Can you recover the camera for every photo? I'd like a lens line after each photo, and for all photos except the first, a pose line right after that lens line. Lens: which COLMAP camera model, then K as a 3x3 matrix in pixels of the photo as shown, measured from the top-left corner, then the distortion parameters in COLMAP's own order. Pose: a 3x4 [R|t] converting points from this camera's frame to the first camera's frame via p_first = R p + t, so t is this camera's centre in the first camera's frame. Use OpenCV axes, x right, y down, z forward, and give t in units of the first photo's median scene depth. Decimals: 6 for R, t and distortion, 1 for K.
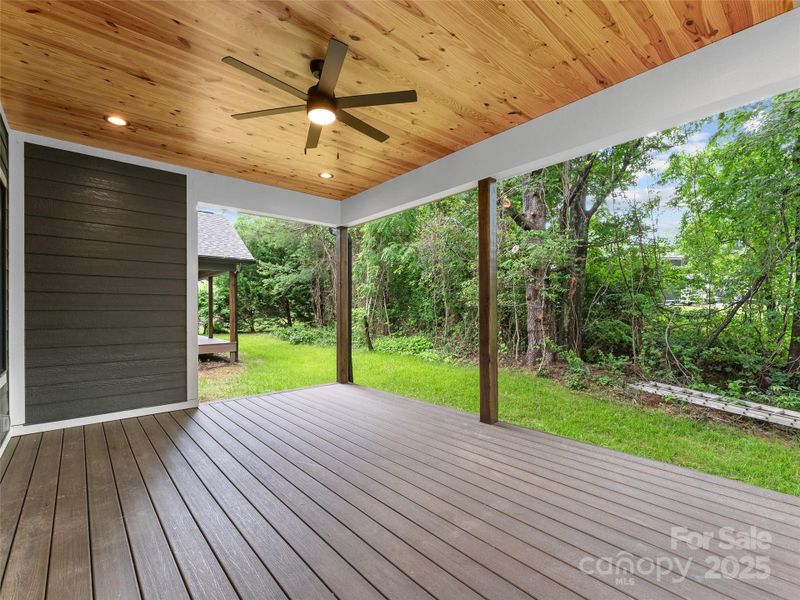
lens RADIAL K [[372.3, 0, 400.0], [0, 372.3, 300.0], [0, 0, 1]] dist [-0.000249, -0.000223]
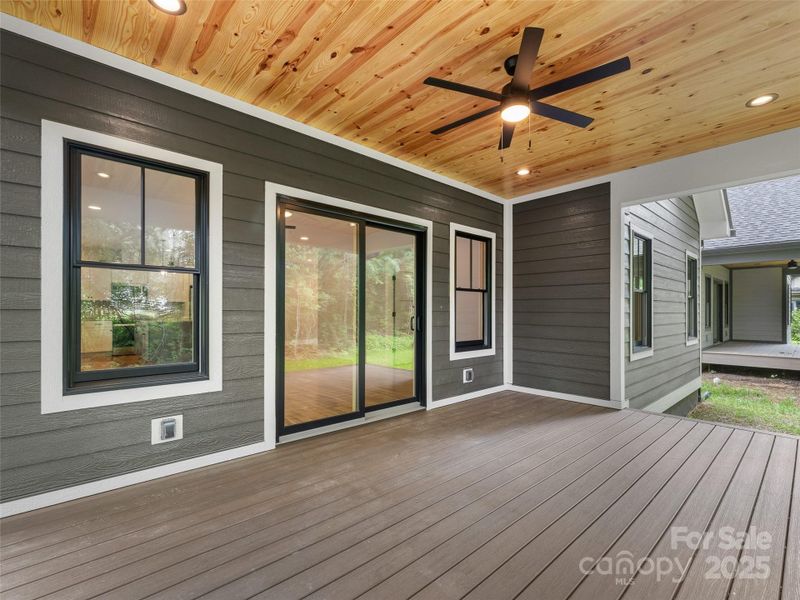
lens RADIAL K [[366.4, 0, 399.9], [0, 366.4, 304.5], [0, 0, 1]] dist [0.000581, -0.000080]
pose [[0.026859, -0.012006, -0.999567, 0.541369], [0.023162, 0.999667, -0.011384, 0.003904], [0.999371, -0.022846, 0.027128, 0.494315]]
